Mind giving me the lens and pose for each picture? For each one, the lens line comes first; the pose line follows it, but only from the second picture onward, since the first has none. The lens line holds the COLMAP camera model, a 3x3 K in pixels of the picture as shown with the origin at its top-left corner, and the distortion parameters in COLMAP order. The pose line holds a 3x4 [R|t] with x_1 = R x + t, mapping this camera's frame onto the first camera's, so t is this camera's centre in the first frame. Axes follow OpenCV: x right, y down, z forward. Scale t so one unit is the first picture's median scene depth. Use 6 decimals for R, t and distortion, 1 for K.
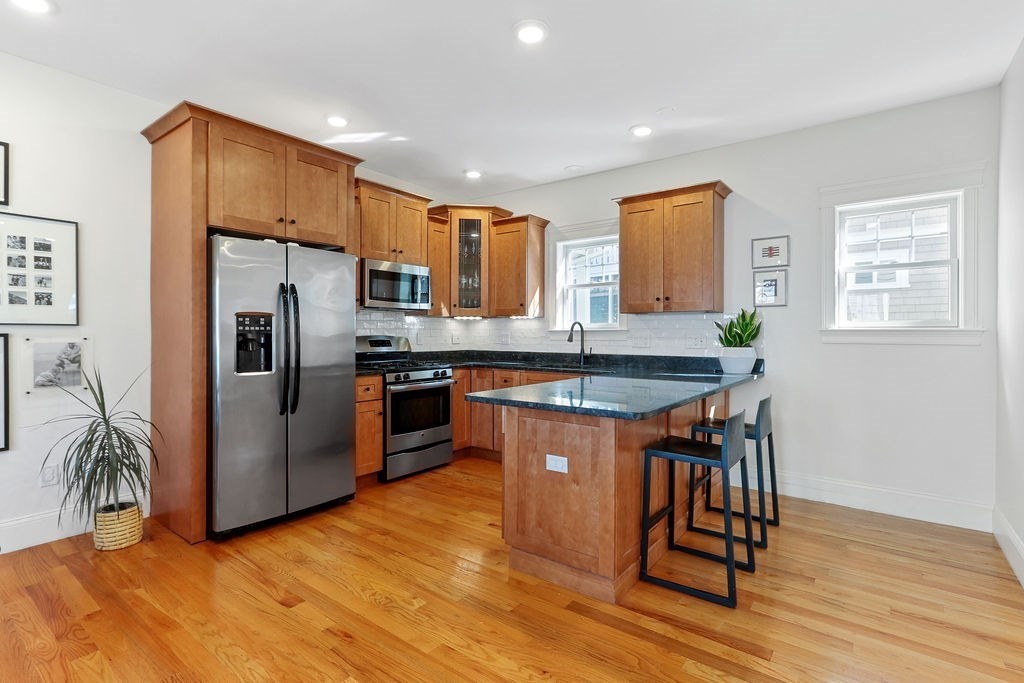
lens RADIAL K [[491.9, 0, 509.9], [0, 491.9, 335.4], [0, 0, 1]] dist [0.000323, 0.003590]
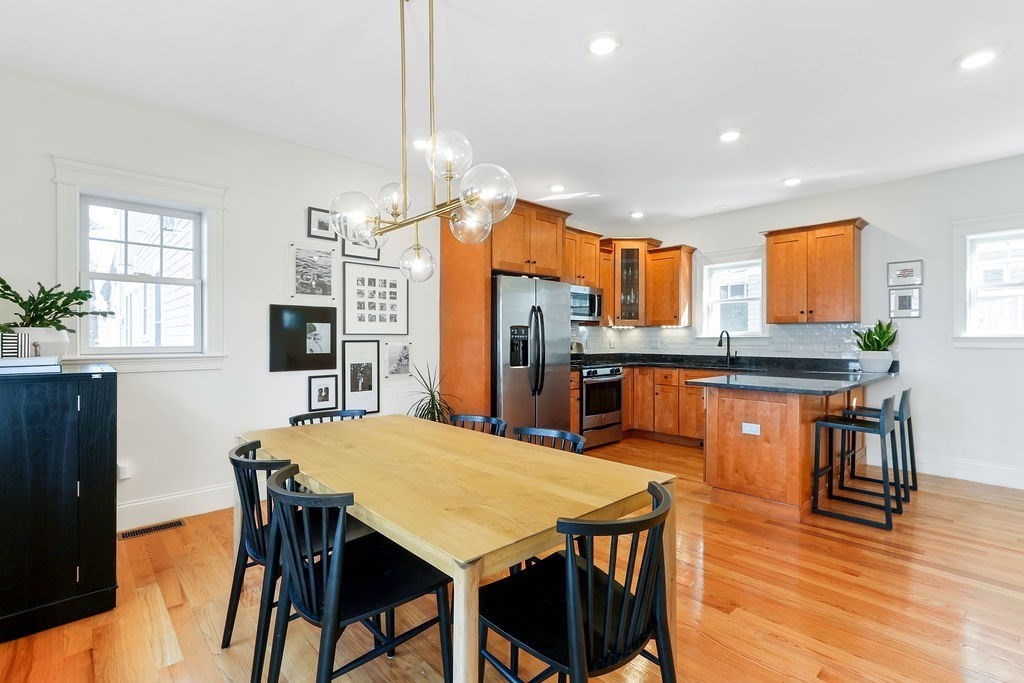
lens RADIAL K [[477.9, 0, 508.1], [0, 477.9, 338.8], [0, 0, 1]] dist [0.001256, 0.003296]
pose [[0.985774, -0.000160, -0.168076, -0.270441], [-0.000551, 0.999991, -0.004183, -0.001152], [0.168075, 0.004216, 0.985765, -0.377323]]
